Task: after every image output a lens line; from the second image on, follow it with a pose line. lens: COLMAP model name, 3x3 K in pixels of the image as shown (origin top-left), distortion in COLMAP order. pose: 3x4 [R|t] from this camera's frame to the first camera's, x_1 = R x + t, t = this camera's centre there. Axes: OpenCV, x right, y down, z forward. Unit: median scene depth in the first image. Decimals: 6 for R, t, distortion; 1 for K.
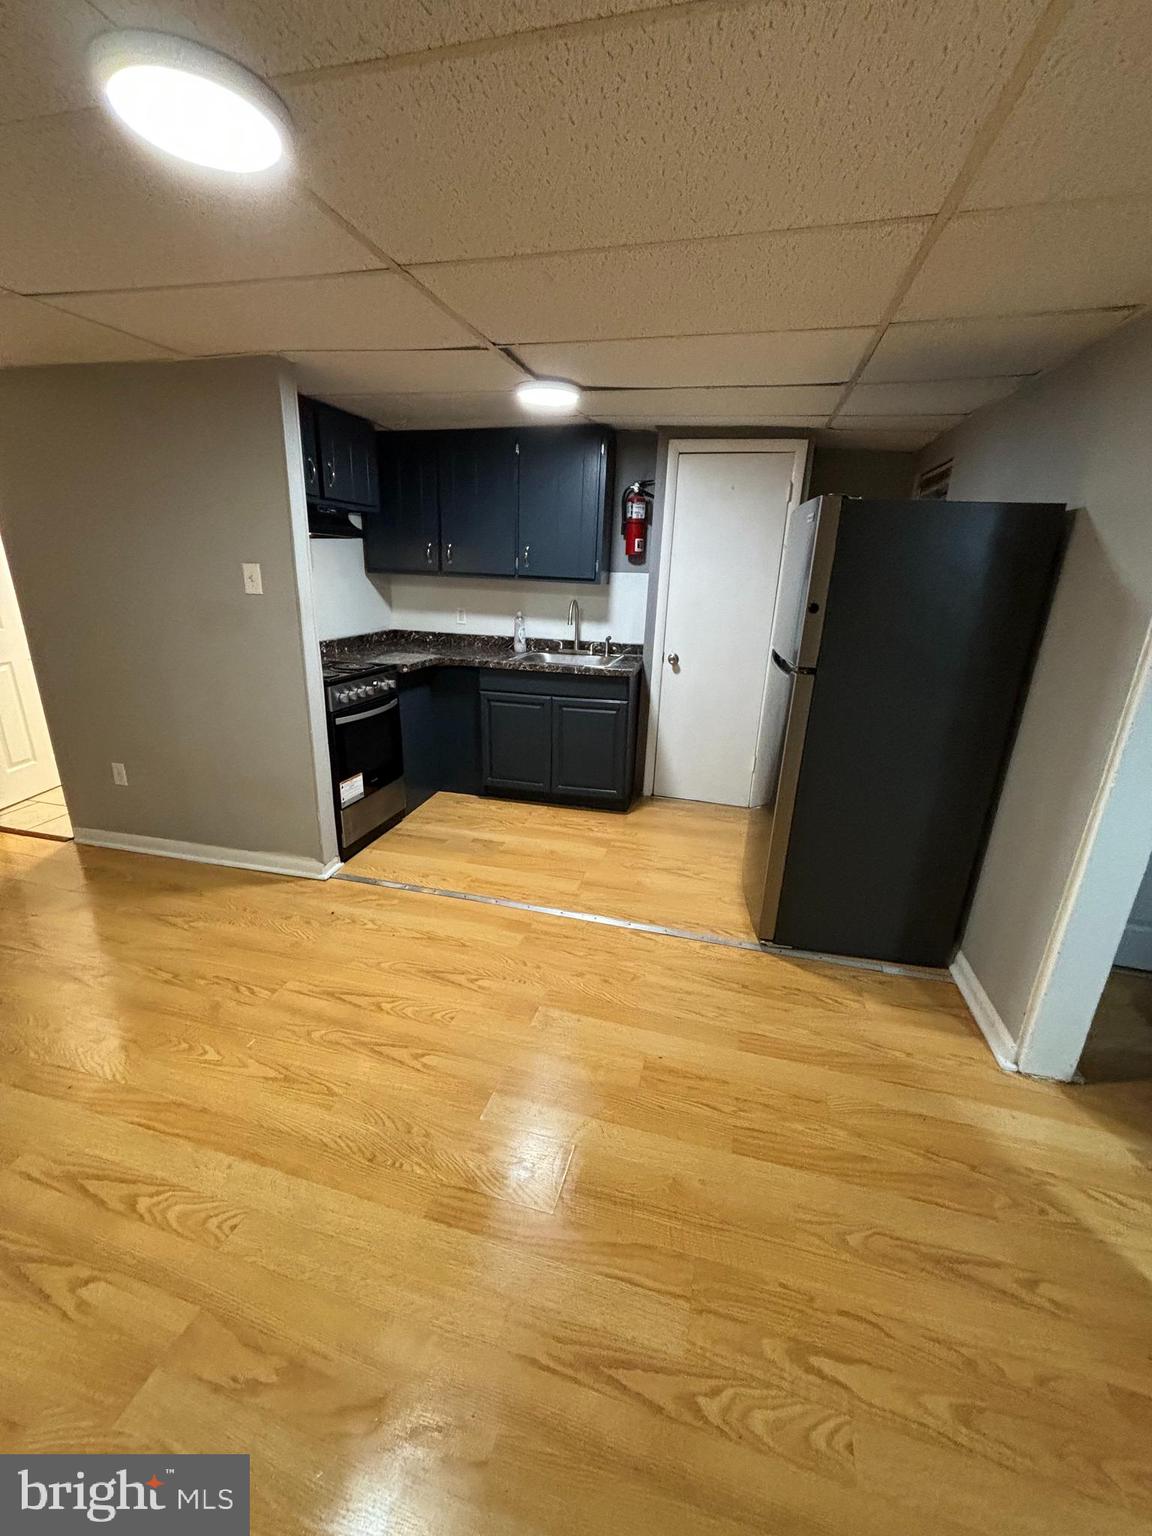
lens RADIAL K [[616.3, 0, 580.0], [0, 616.3, 769.8], [0, 0, 1]] dist [0.000566, -0.000573]
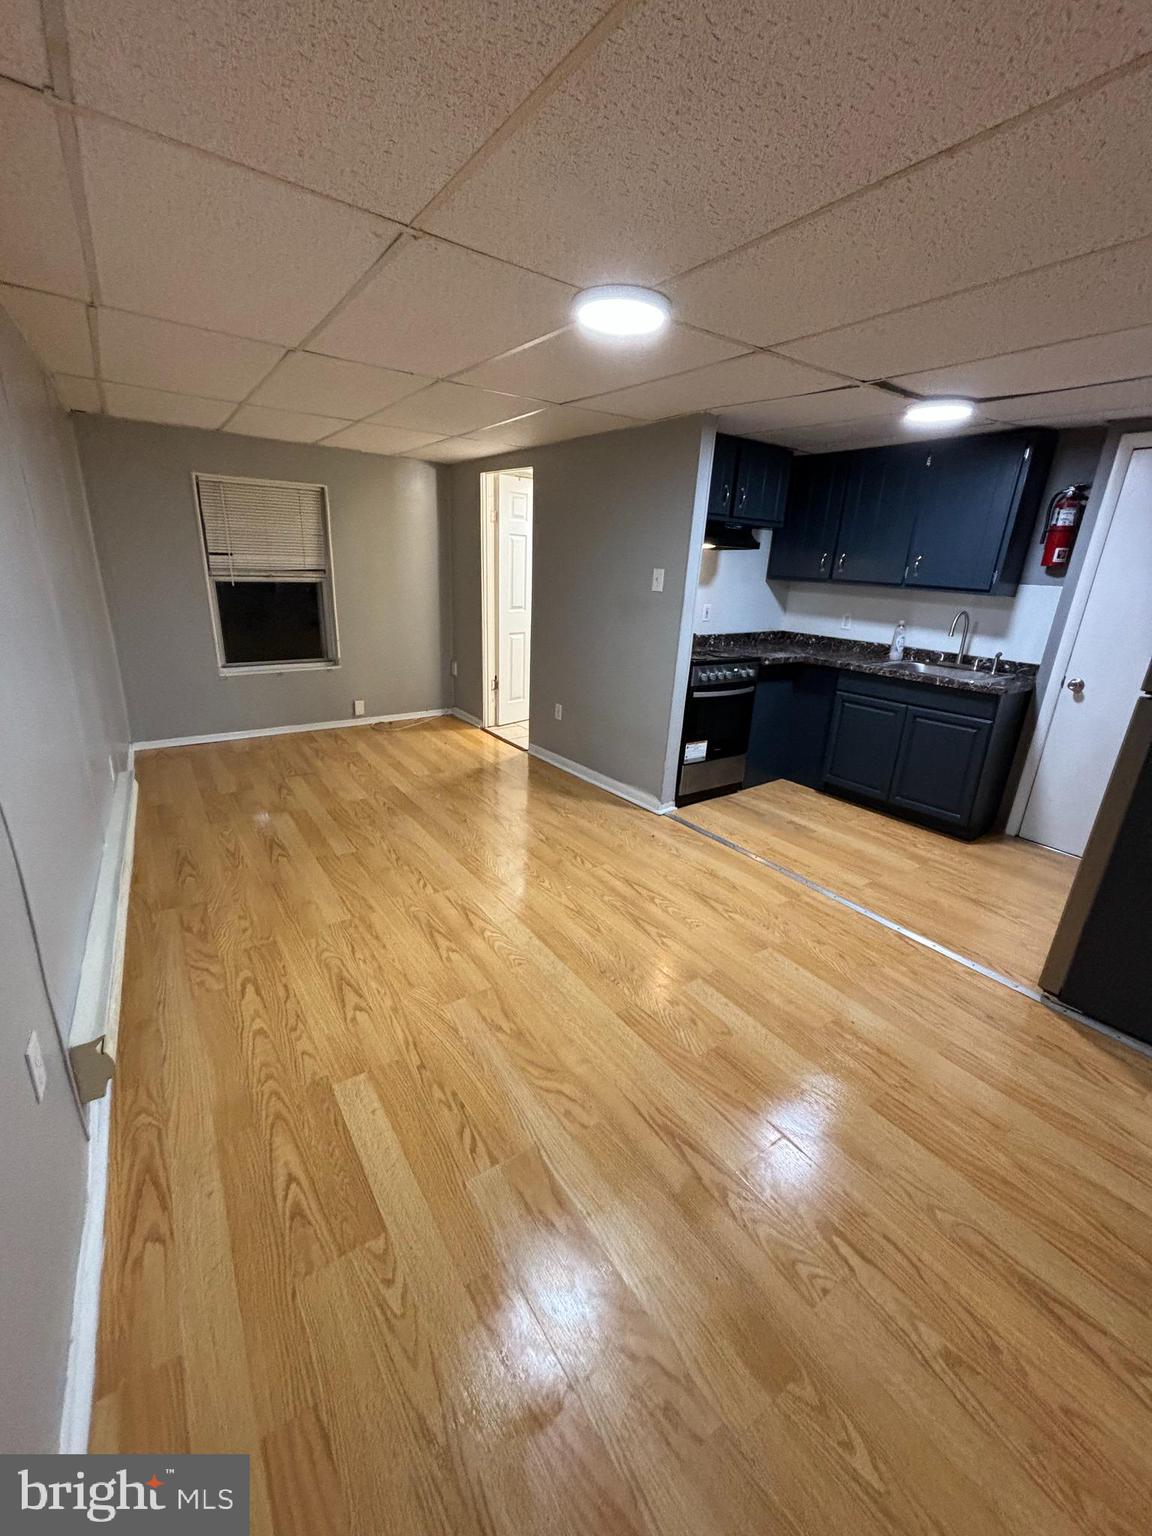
lens RADIAL K [[619.2, 0, 577.6], [0, 619.2, 771.1], [0, 0, 1]] dist [-0.000315, -0.000601]
pose [[0.766510, 0.208509, -0.607443, 0.211601], [-0.219131, 0.973981, 0.057812, 0.050908], [0.603693, 0.088796, 0.792257, -0.123828]]
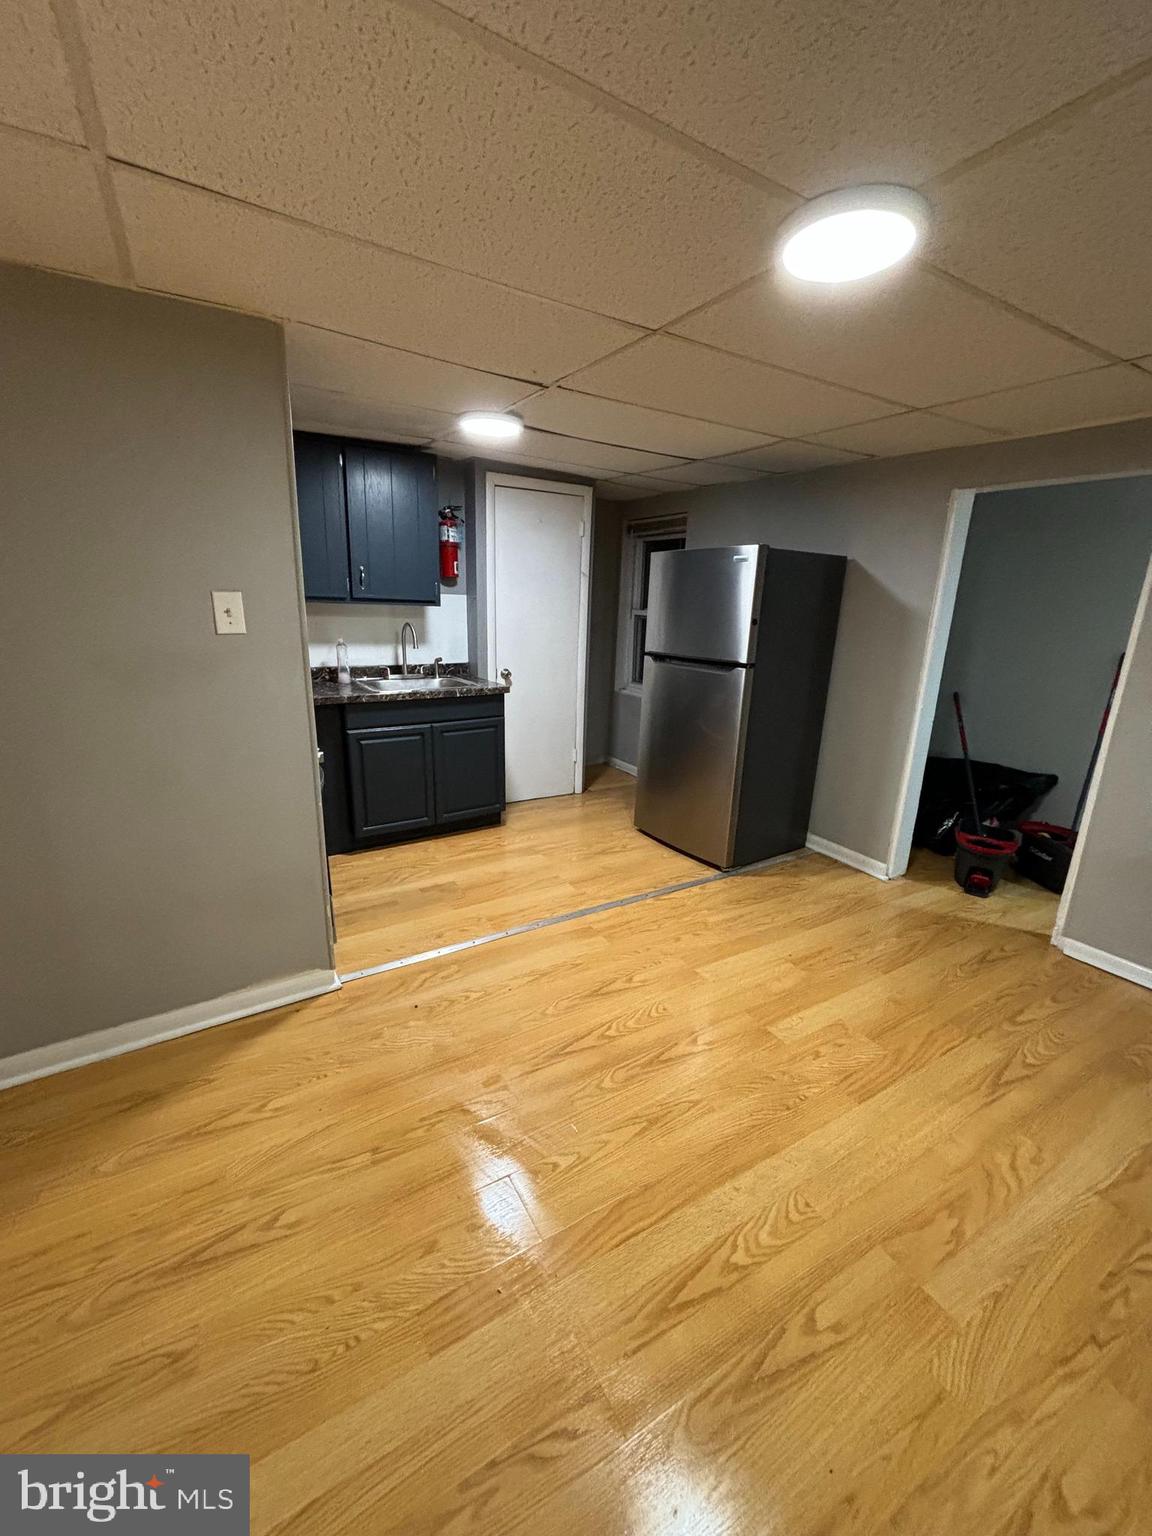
lens RADIAL K [[618.8, 0, 574.9], [0, 618.8, 769.1], [0, 0, 1]] dist [-0.002865, -0.000416]
pose [[0.700511, -0.204055, 0.683846, -0.668257], [0.217607, 0.973690, 0.067633, -0.079716], [-0.679655, 0.101433, 0.726485, 0.189066]]
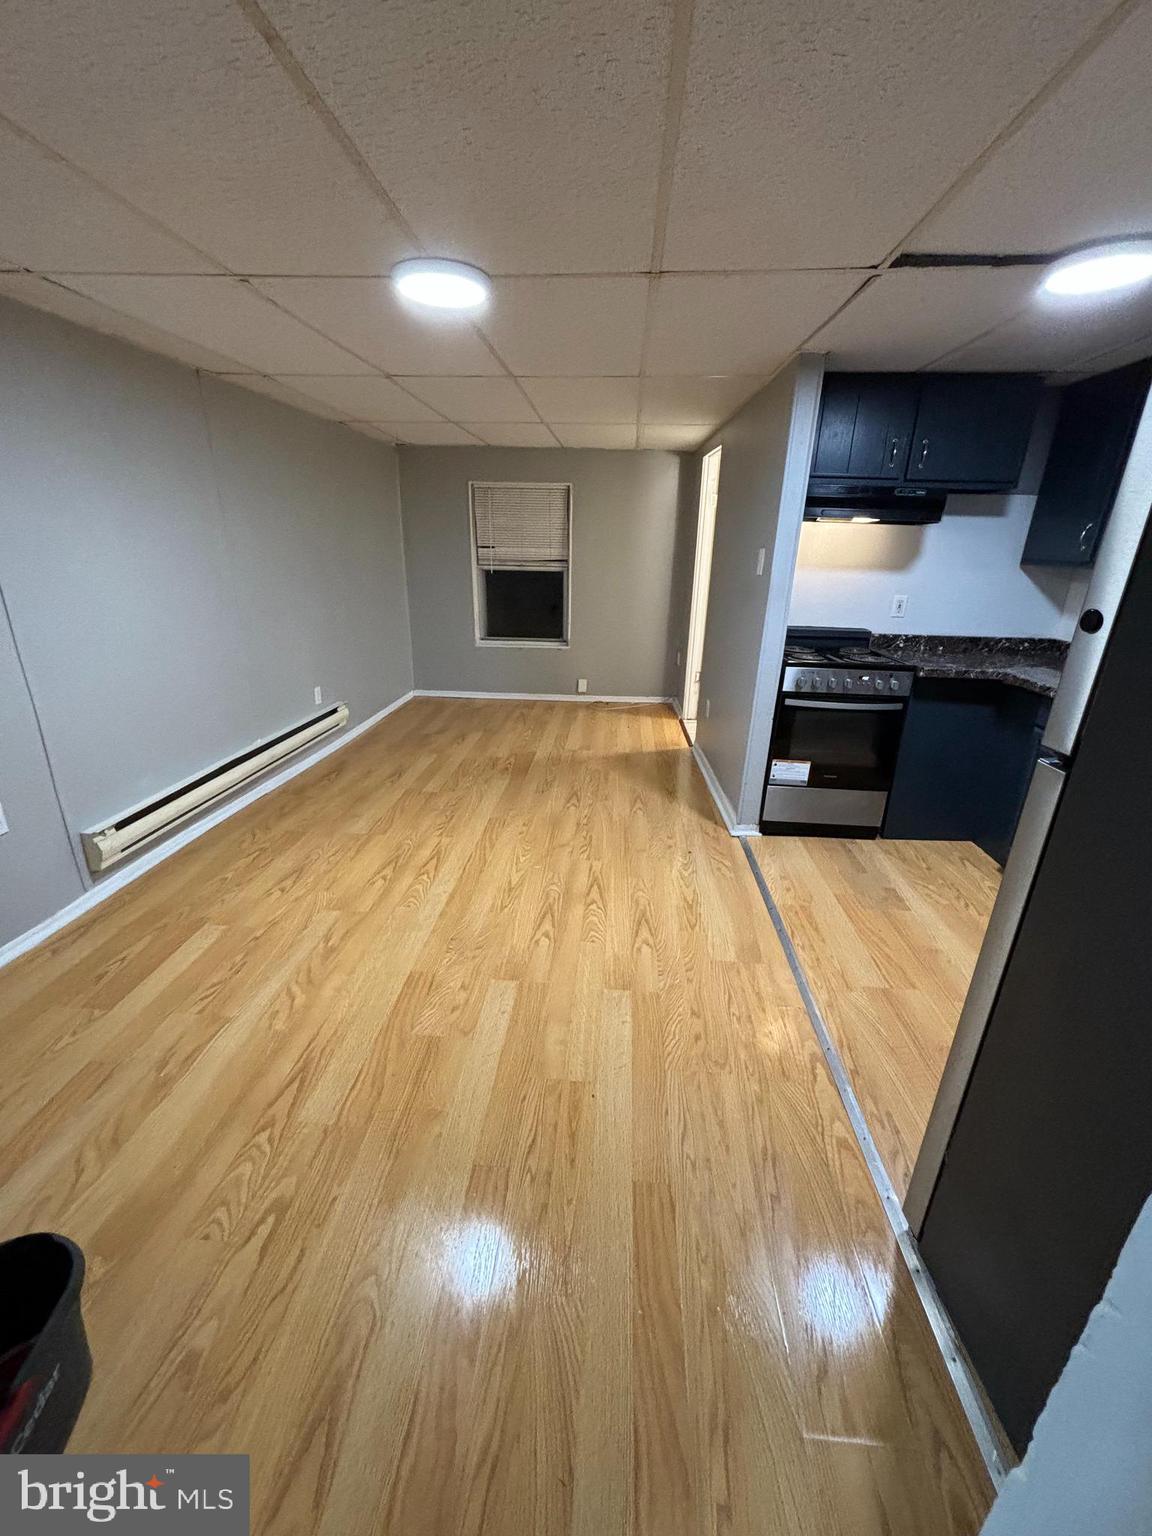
lens RADIAL K [[618.8, 0, 574.9], [0, 618.8, 769.1], [0, 0, 1]] dist [-0.002865, -0.000416]
pose [[0.188657, 0.309800, -0.931897, 0.514564], [-0.319956, 0.916550, 0.239924, -0.104210], [0.928459, 0.252903, 0.272036, 0.397051]]
